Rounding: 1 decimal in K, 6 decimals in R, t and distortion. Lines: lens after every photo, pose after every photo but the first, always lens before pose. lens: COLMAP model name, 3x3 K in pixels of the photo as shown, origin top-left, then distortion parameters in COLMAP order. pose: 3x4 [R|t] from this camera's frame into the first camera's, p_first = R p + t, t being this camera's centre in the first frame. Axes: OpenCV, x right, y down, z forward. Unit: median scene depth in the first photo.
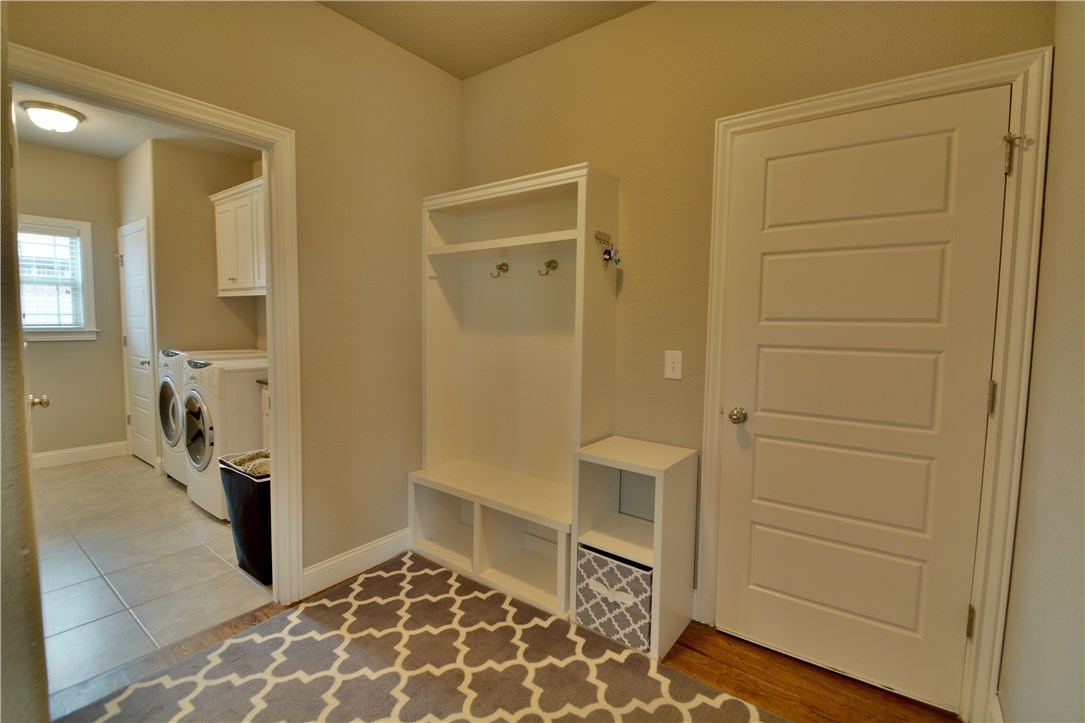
lens RADIAL K [[481.2, 0, 541.1], [0, 481.2, 353.5], [0, 0, 1]] dist [0.013790, -0.017410]
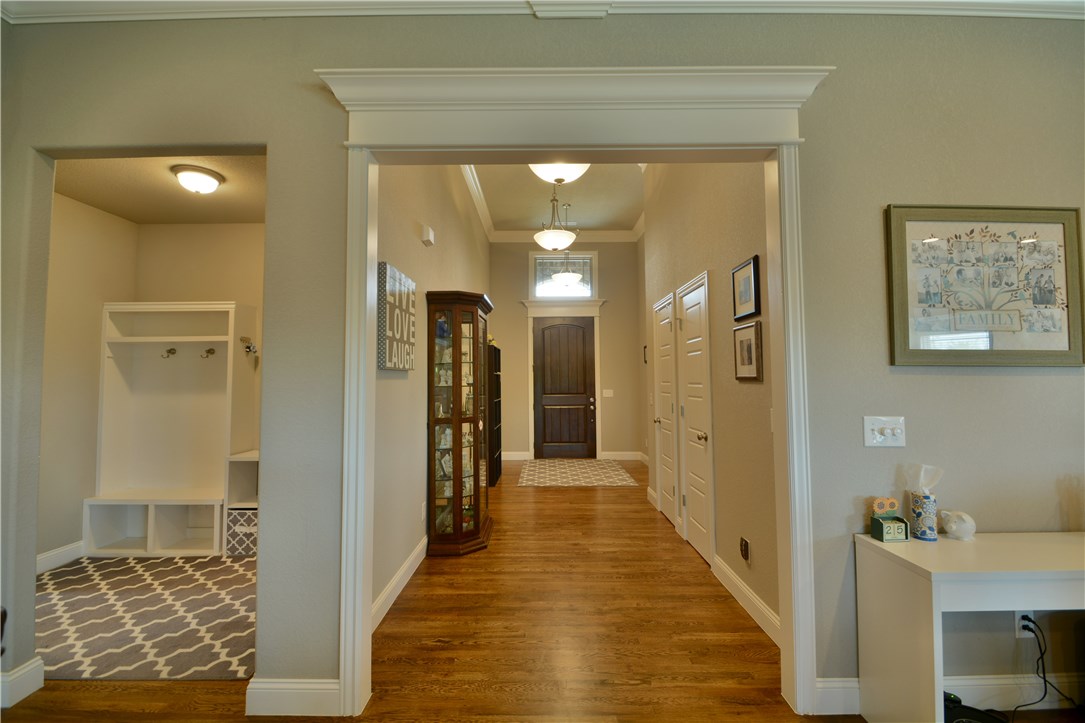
lens RADIAL K [[481.2, 0, 541.1], [0, 481.2, 353.5], [0, 0, 1]] dist [0.013790, -0.017410]
pose [[0.800620, 0.013380, 0.599024, -0.073088], [0.060374, 0.992861, -0.102869, 0.072120], [-0.596124, 0.118524, 0.794096, -1.177449]]
